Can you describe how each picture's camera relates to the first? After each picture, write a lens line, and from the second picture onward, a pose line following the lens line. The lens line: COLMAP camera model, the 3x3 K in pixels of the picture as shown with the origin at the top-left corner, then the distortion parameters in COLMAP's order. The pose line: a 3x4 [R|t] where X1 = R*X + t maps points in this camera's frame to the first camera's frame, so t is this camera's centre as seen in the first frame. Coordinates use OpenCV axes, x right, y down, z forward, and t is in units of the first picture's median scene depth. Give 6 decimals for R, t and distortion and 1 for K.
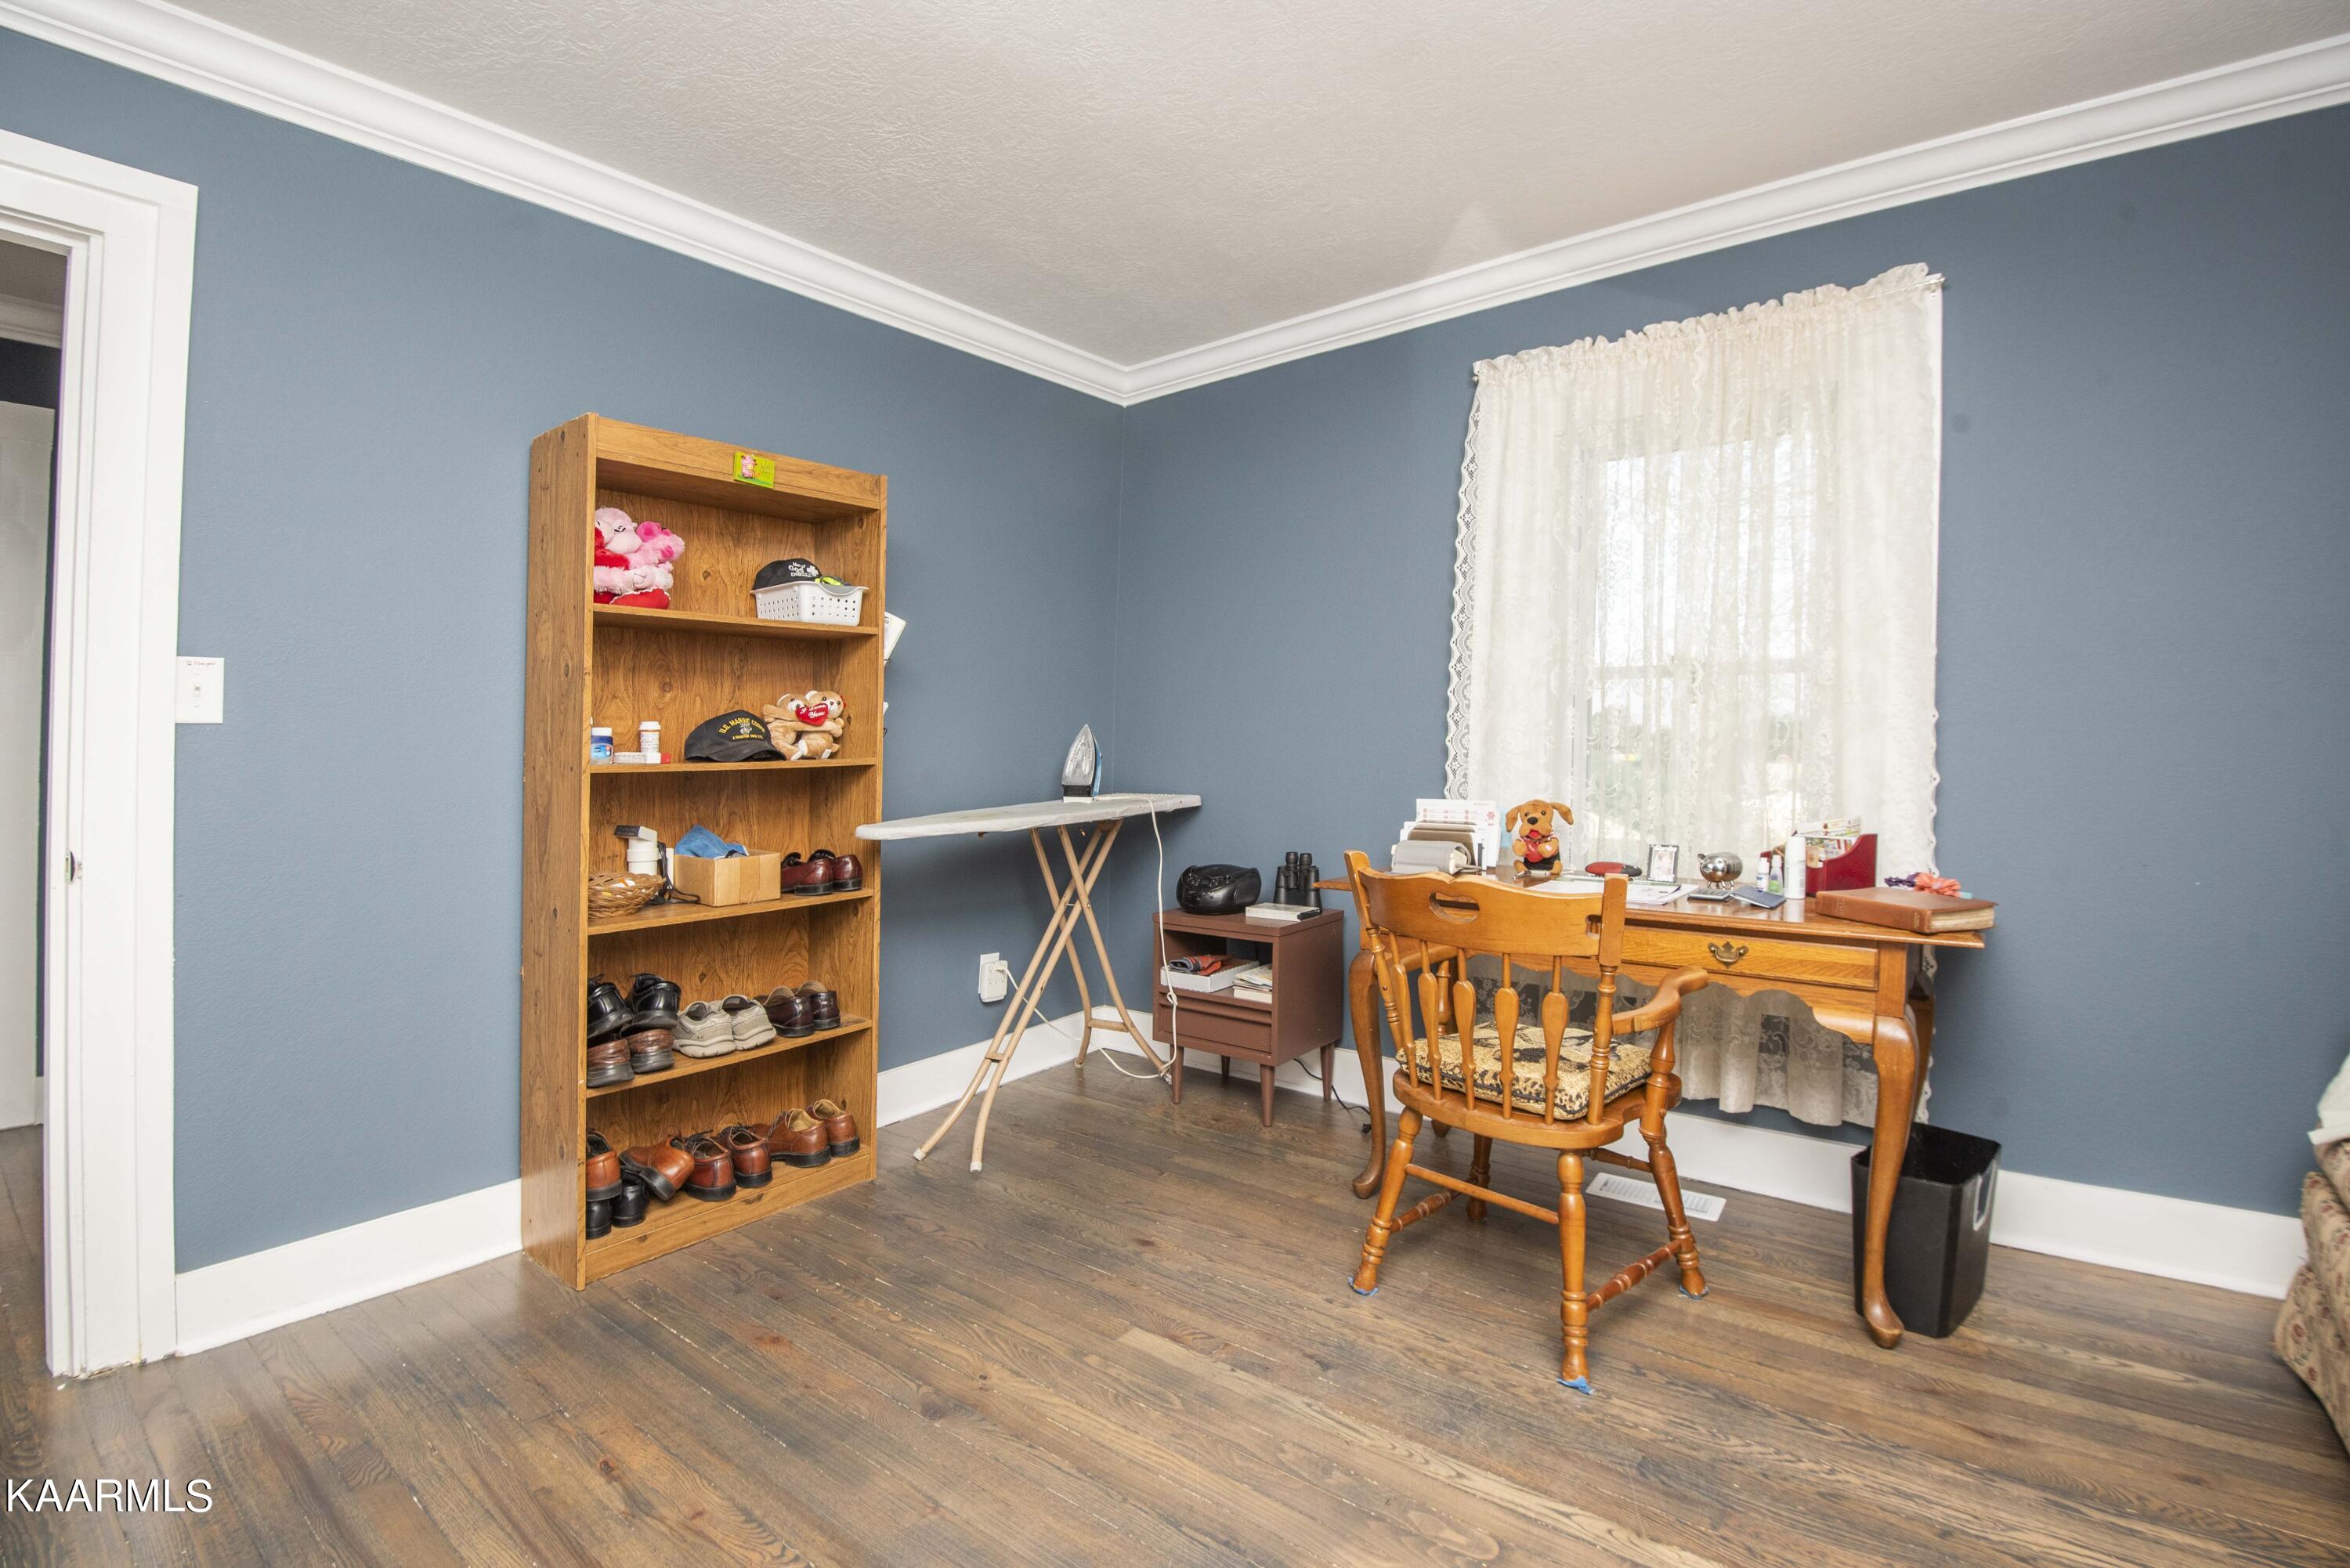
lens RADIAL K [[1041.4, 0, 1182.6], [0, 1041.4, 781.9], [0, 0, 1]] dist [-0.002403, -0.027131]
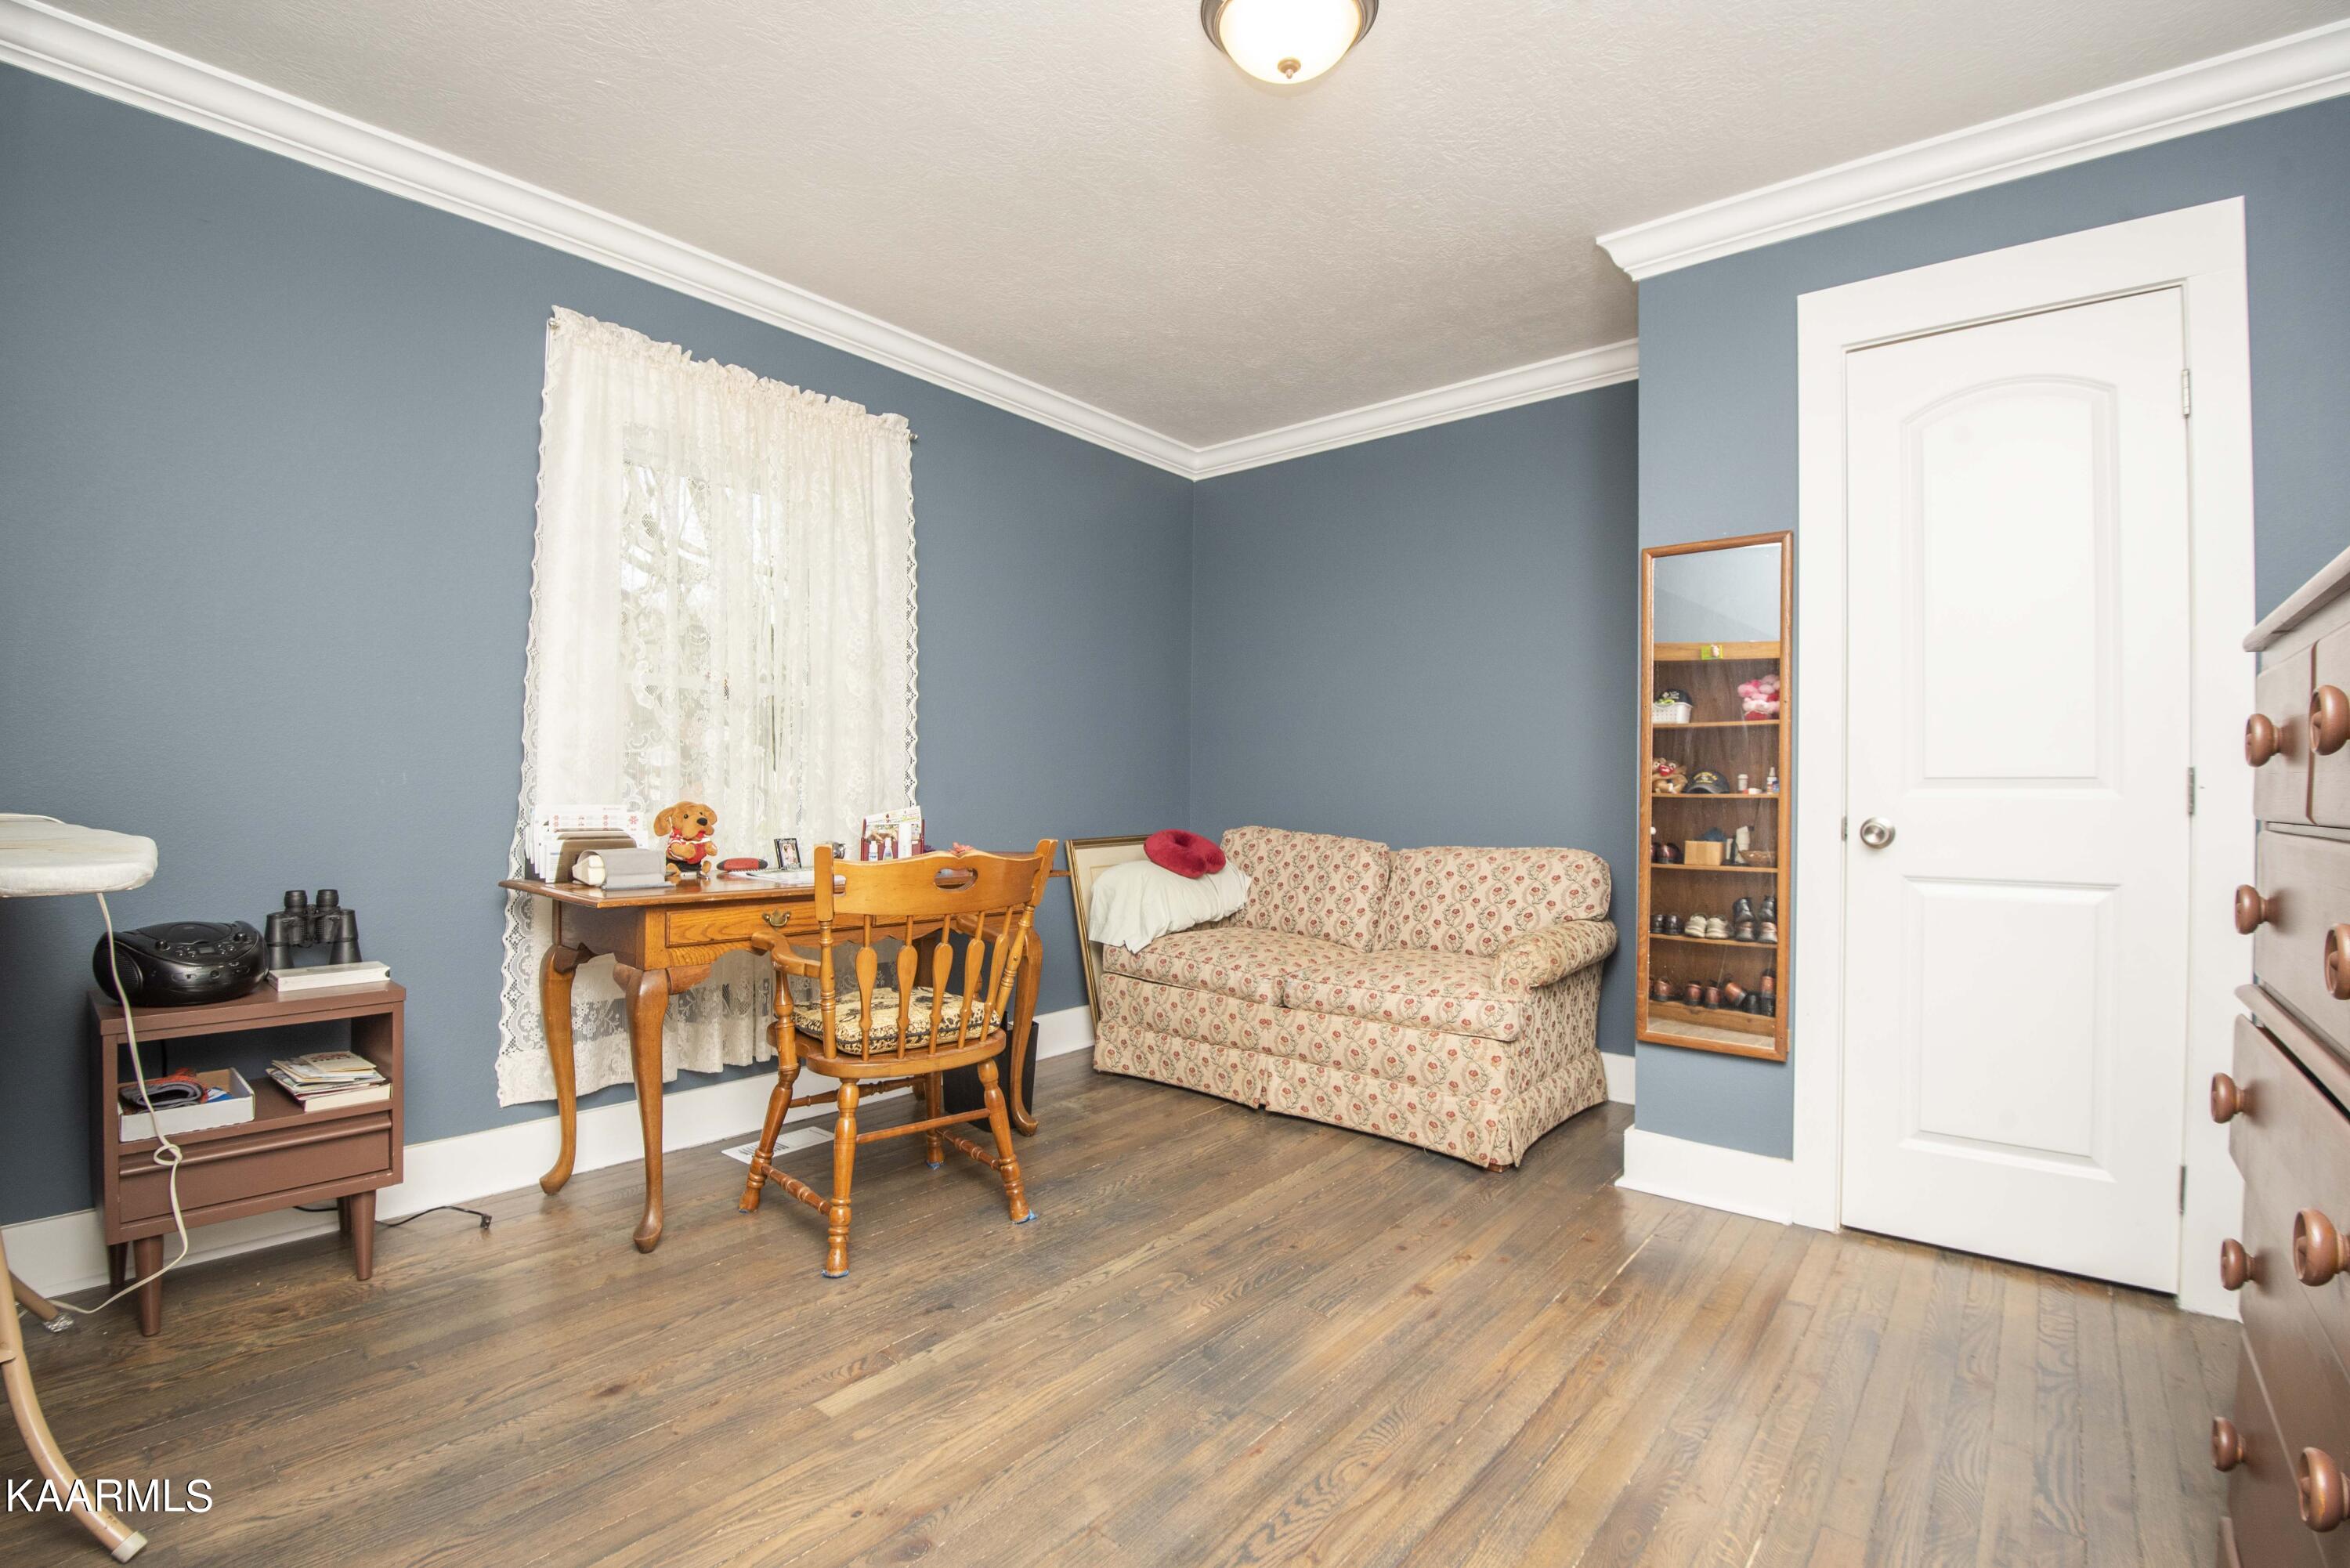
lens RADIAL K [[1066.4, 0, 1189.8], [0, 1066.4, 782.8], [0, 0, 1]] dist [0.000632, -0.029867]
pose [[0.066694, -0.011169, 0.997711, -0.878210], [0.013955, 0.999850, 0.010260, -0.002735], [-0.997676, 0.013239, 0.066840, 0.595566]]
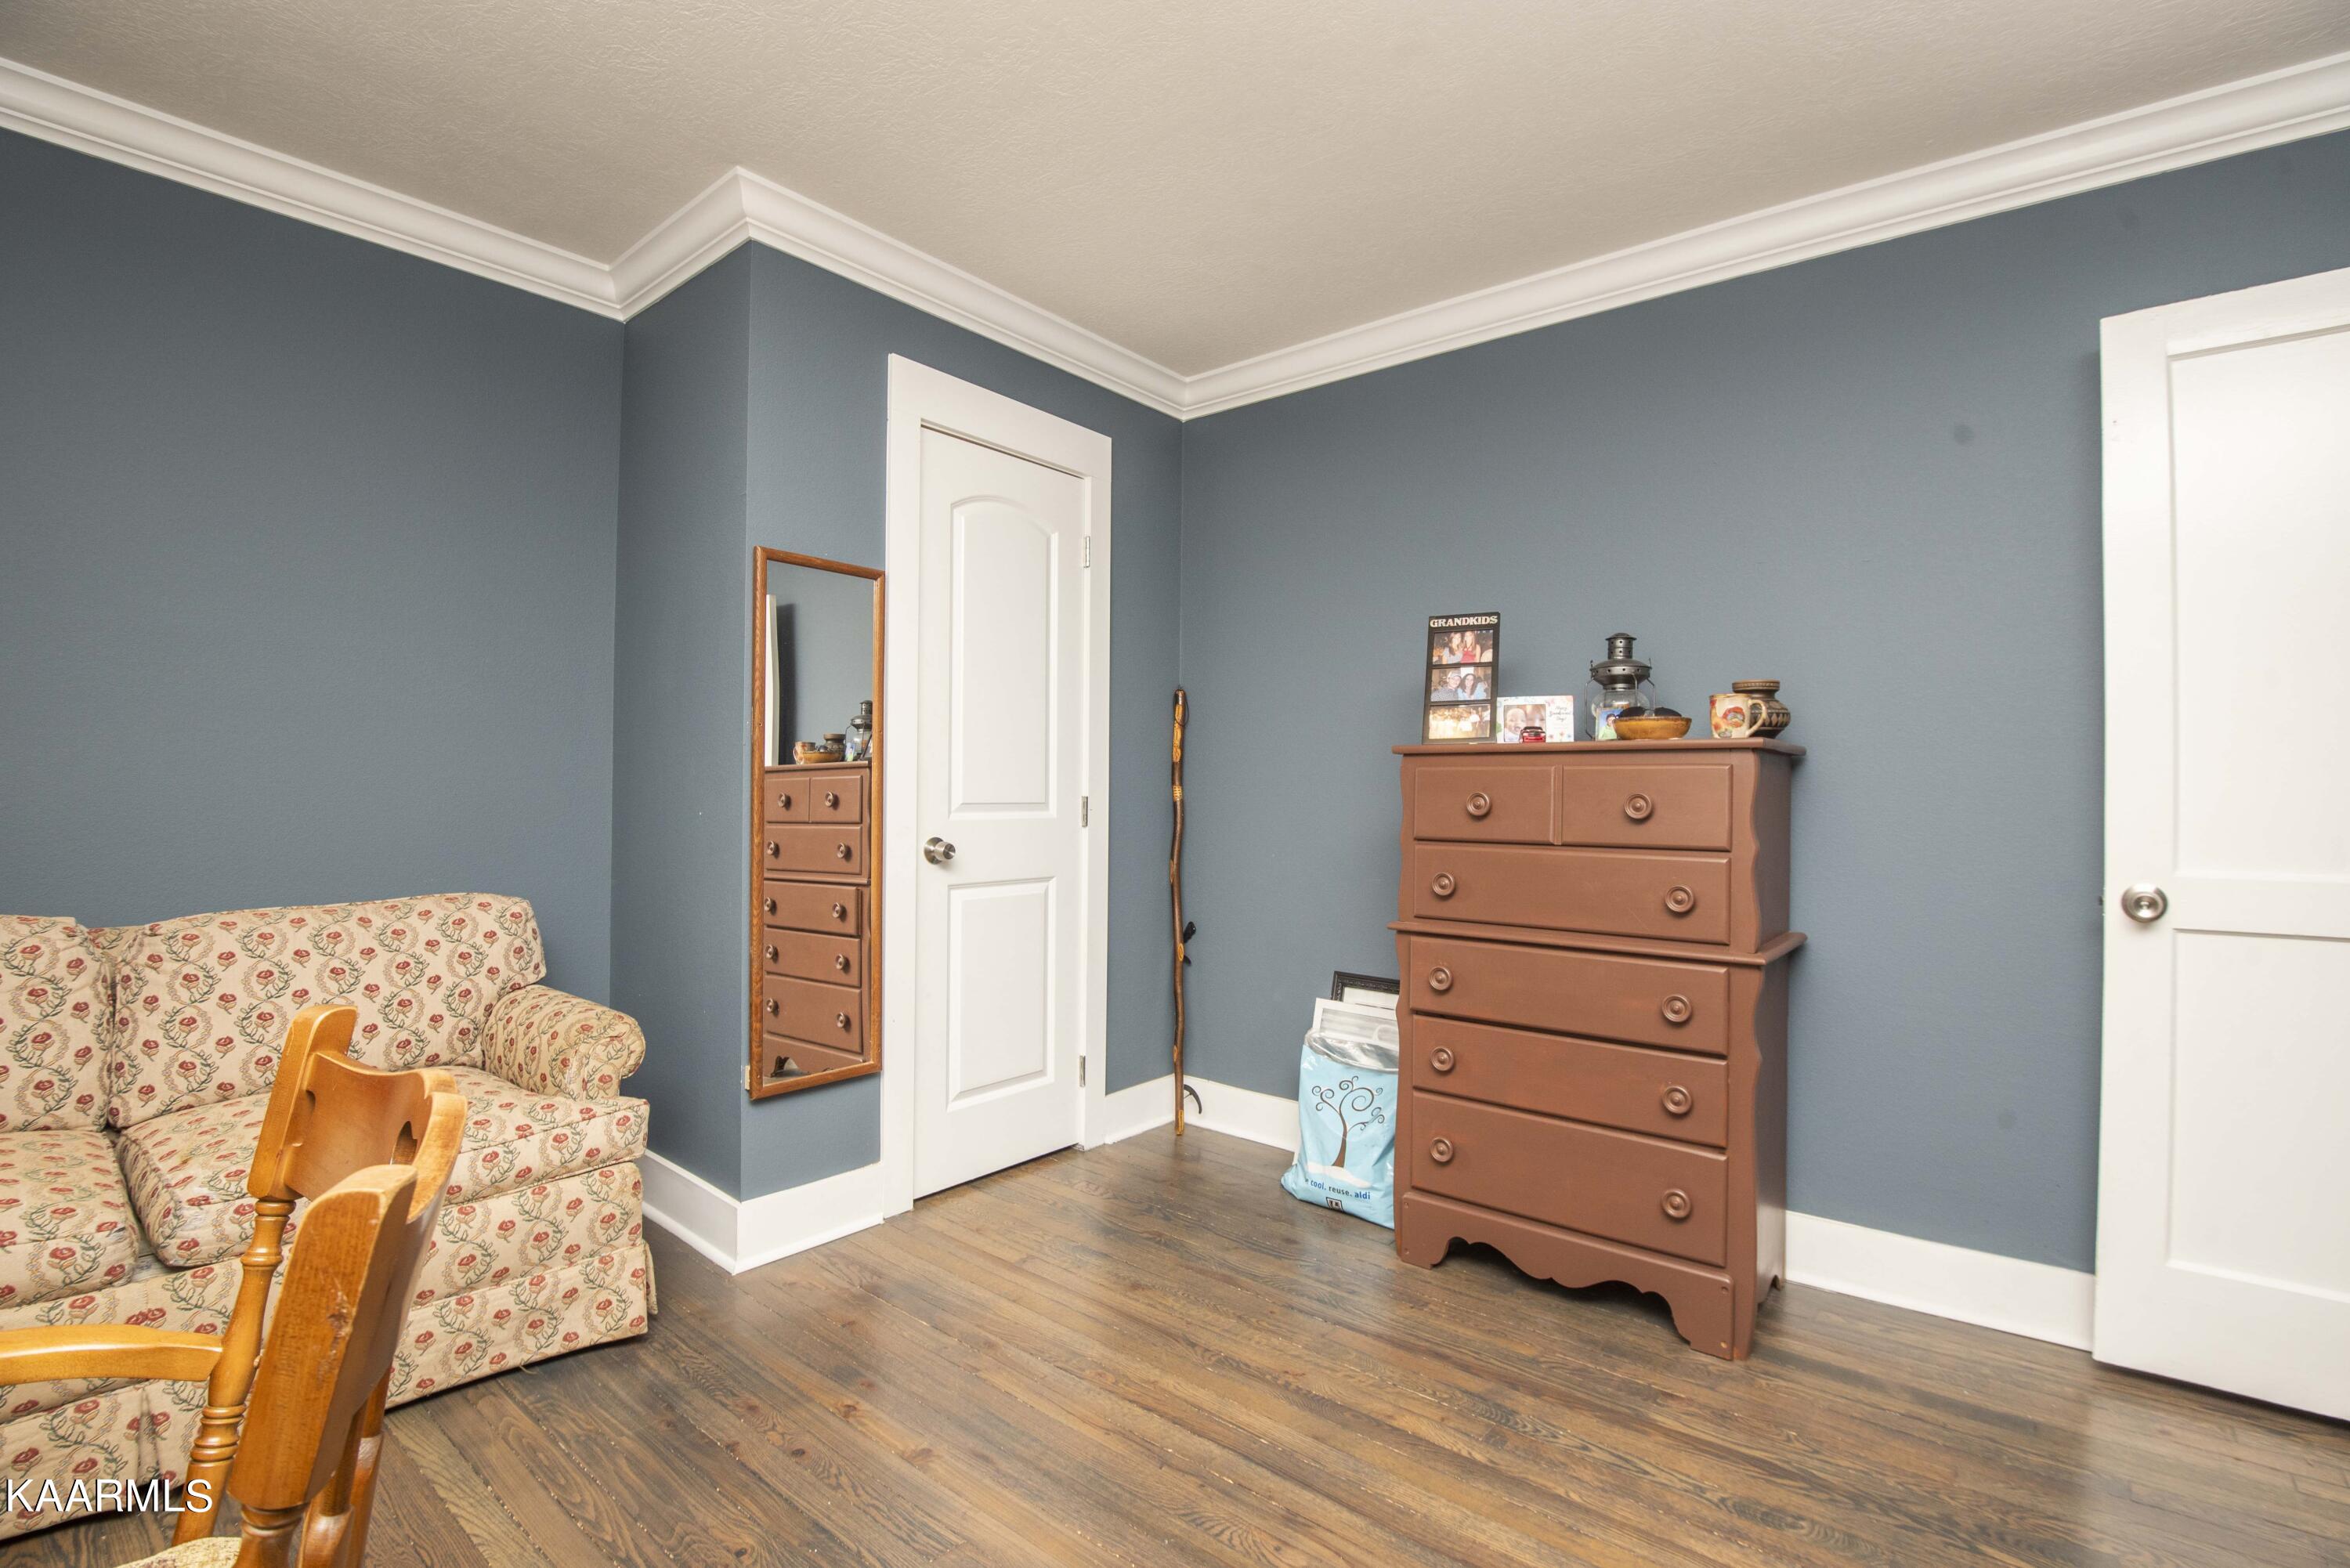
lens RADIAL K [[1061.3, 0, 1188.5], [0, 1061.3, 785.0], [0, 0, 1]] dist [-0.036030, -0.001298]
pose [[-0.997664, -0.028607, 0.062039, -0.080956], [-0.027877, 0.999532, 0.012599, -0.035322], [-0.062371, 0.010840, -0.997994, 1.240207]]
